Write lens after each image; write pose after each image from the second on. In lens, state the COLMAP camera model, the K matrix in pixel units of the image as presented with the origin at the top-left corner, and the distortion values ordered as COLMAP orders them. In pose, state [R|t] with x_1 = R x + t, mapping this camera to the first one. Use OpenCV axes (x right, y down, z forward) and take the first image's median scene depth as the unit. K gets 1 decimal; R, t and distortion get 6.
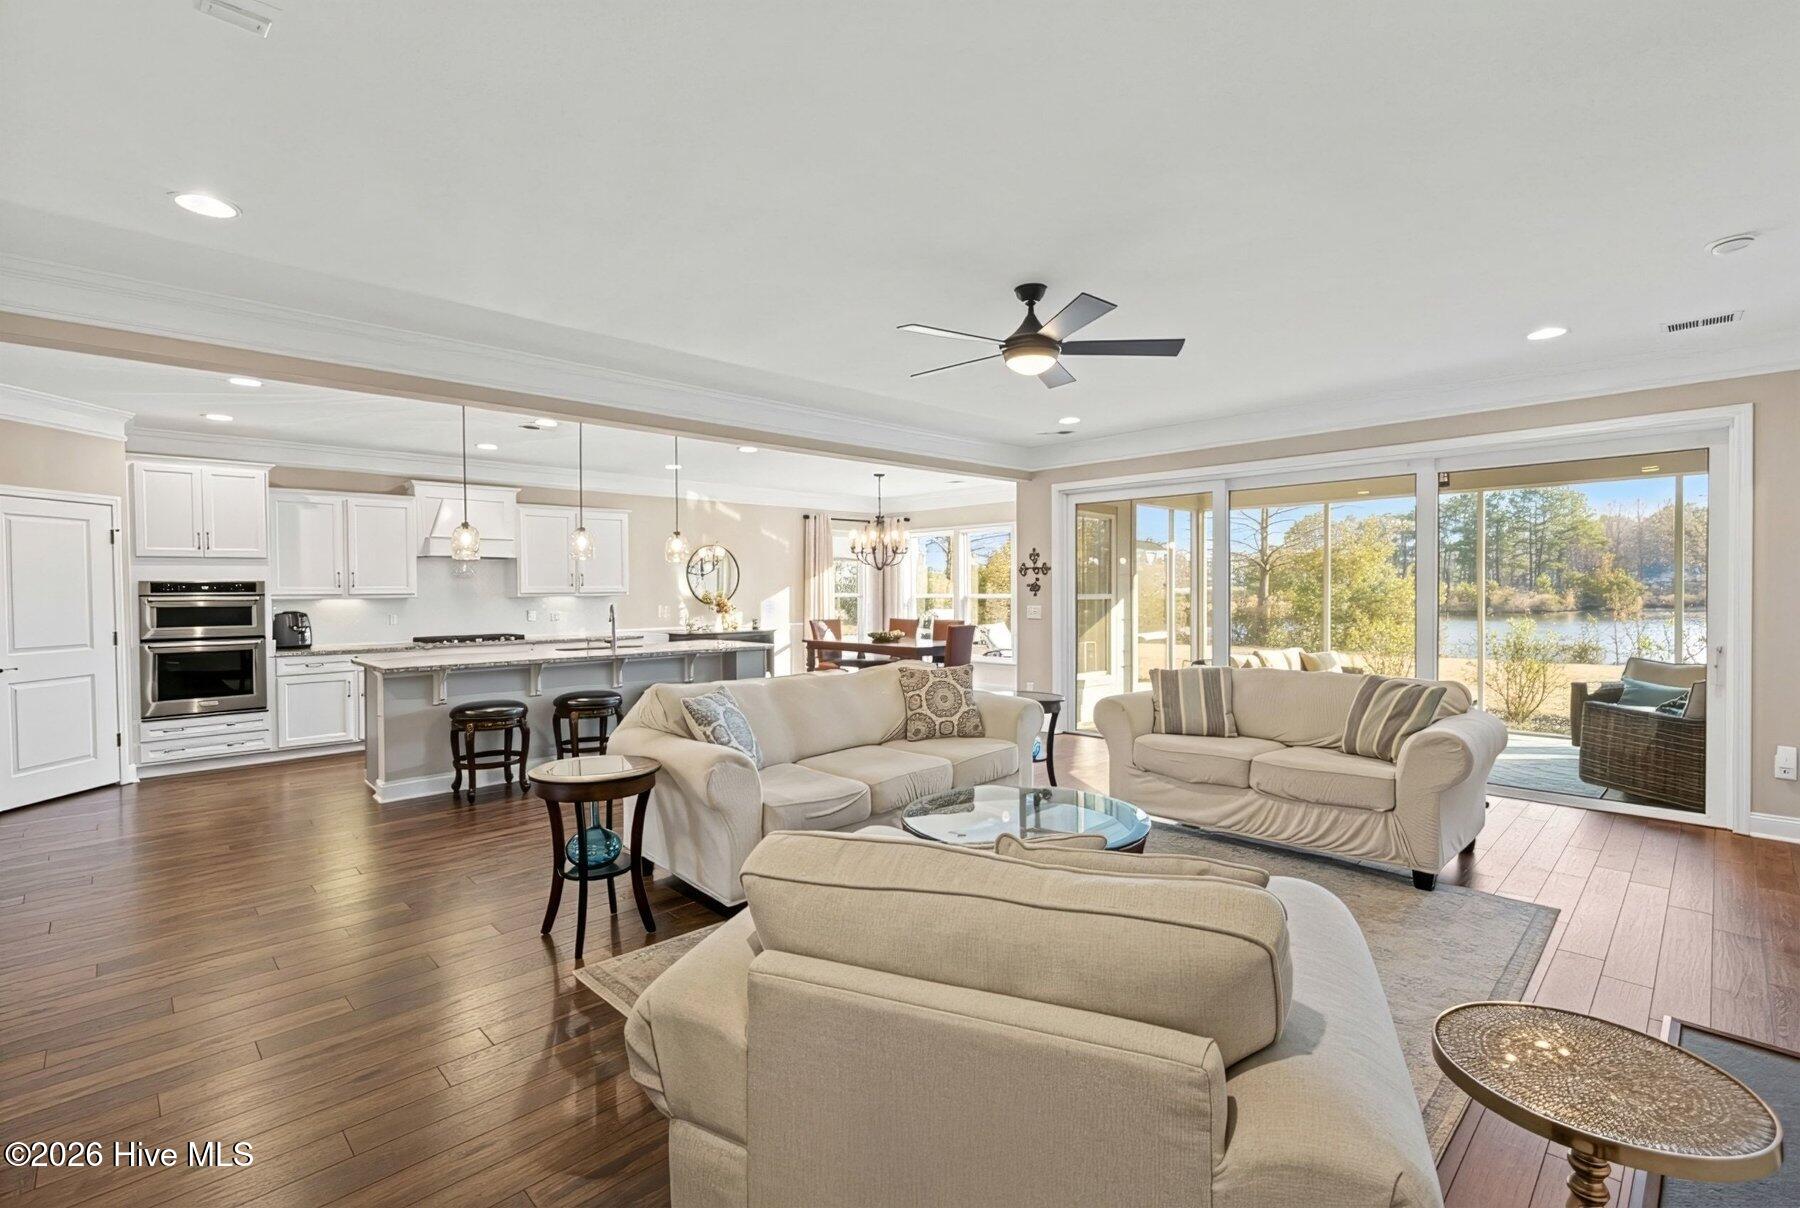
lens RADIAL K [[808.5, 0, 894.8], [0, 808.5, 609.4], [0, 0, 1]] dist [0.001618, 0.000472]
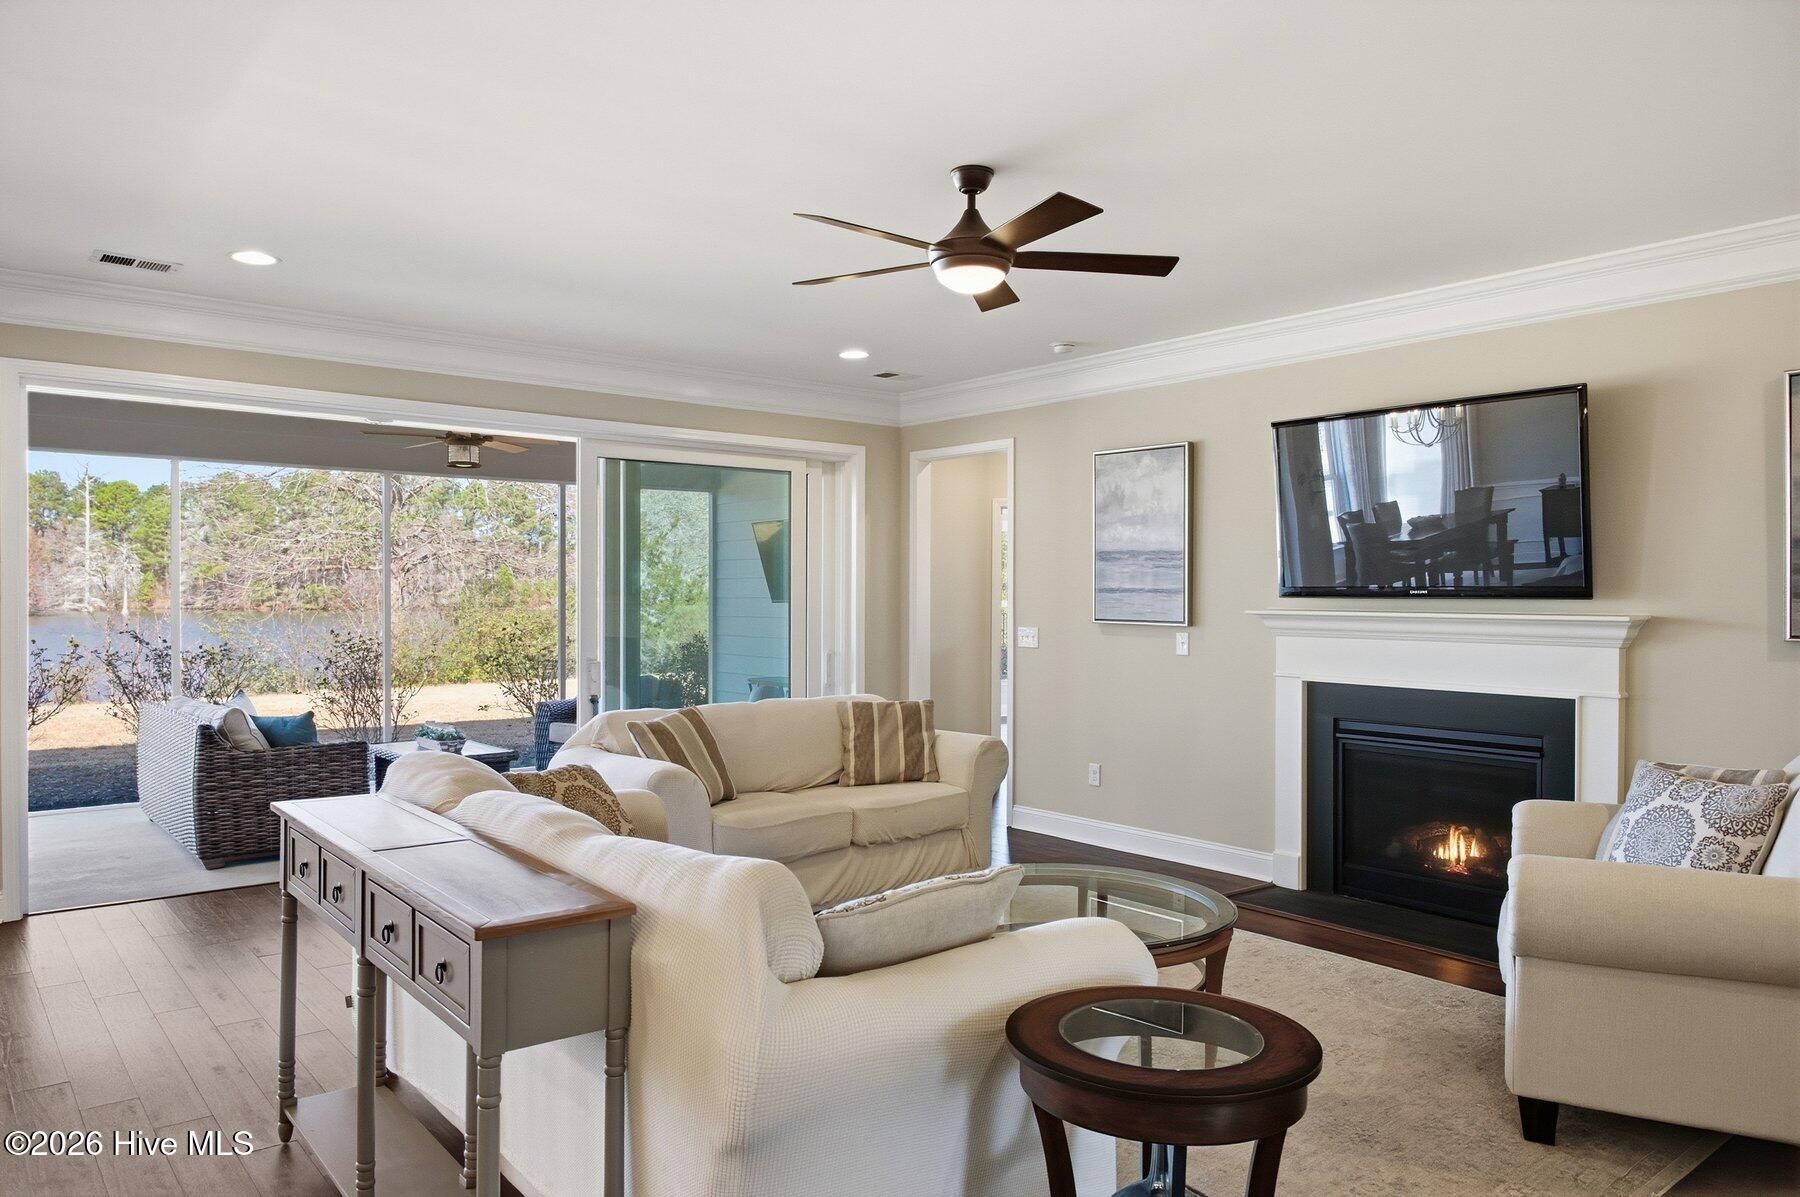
lens RADIAL K [[1197.9, 0, 900.0], [0, 1197.9, 598.5], [0, 0, 1]] dist [-0.002715, -0.000179]
pose [[0.091545, 0.006907, 0.995777, -0.664813], [0.021916, 0.999720, -0.008949, -0.011285], [-0.995560, 0.022643, 0.091368, 0.743181]]
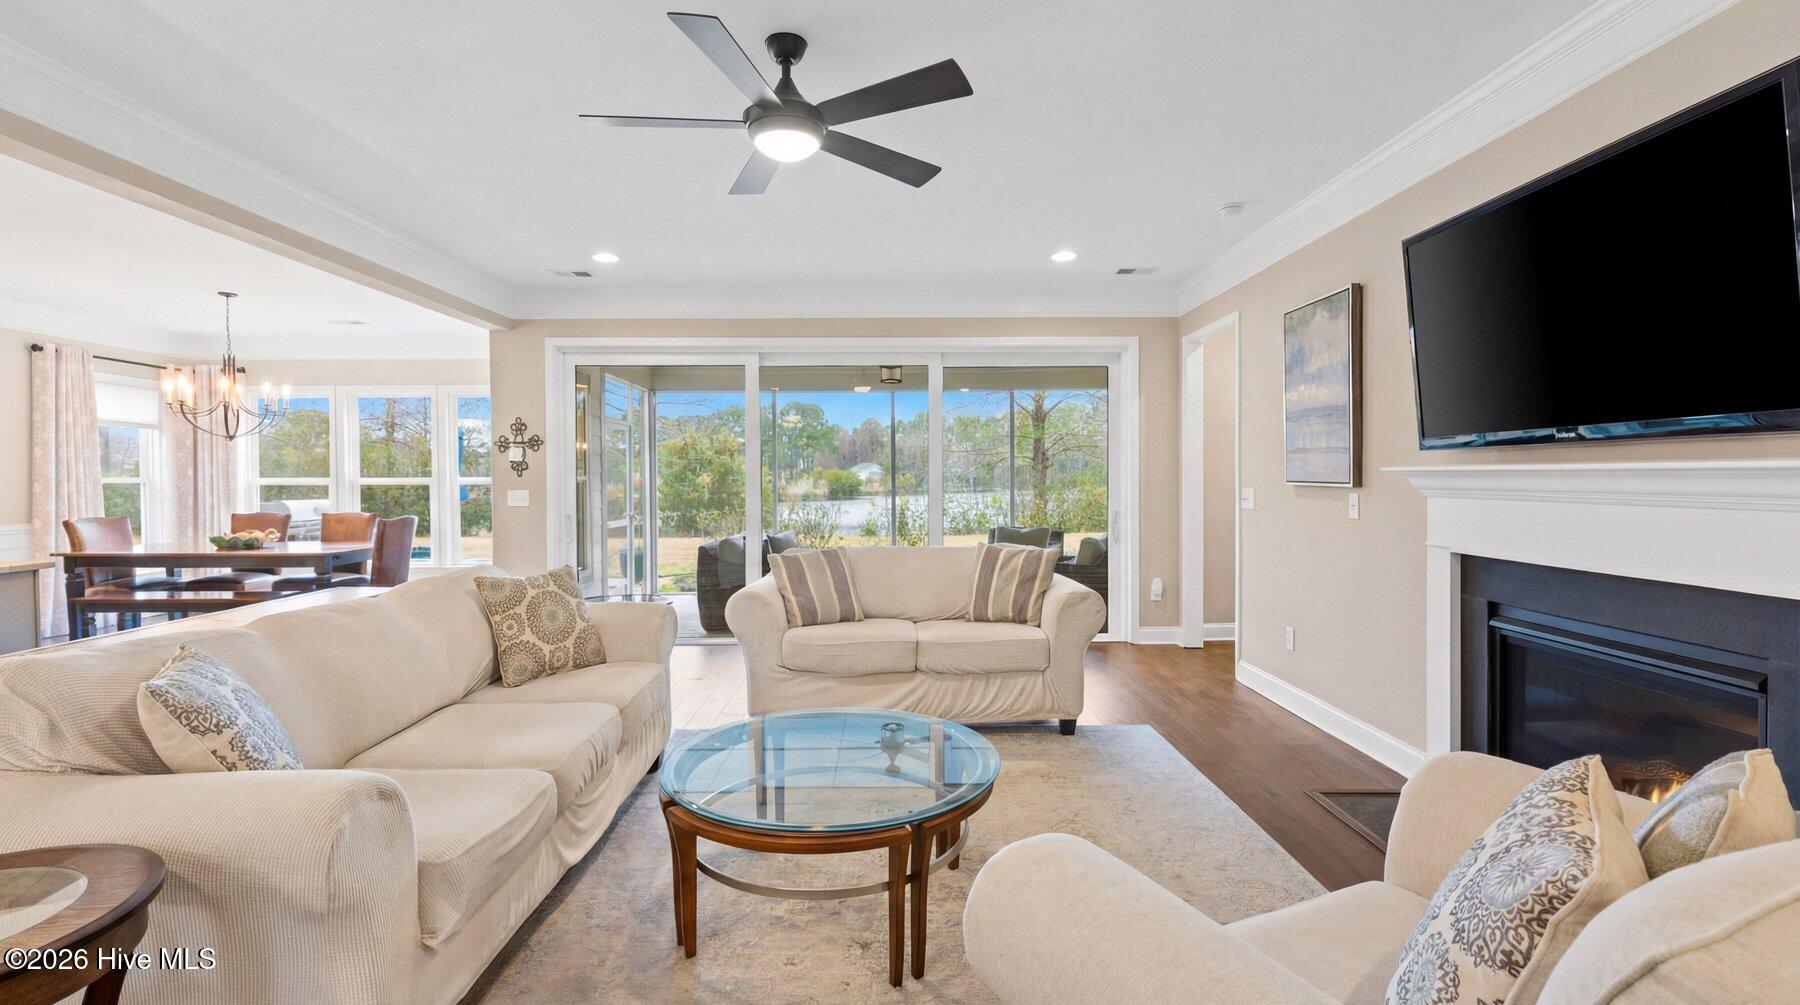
lens RADIAL K [[797.6, 0, 897.8], [0, 797.6, 494.7], [0, 0, 1]] dist [0.001189, 0.000275]
pose [[0.694857, -0.010629, 0.719070, -0.220405], [0.017625, 0.999842, -0.002252, 0.014784], [-0.718932, 0.014239, 0.694934, 0.322456]]
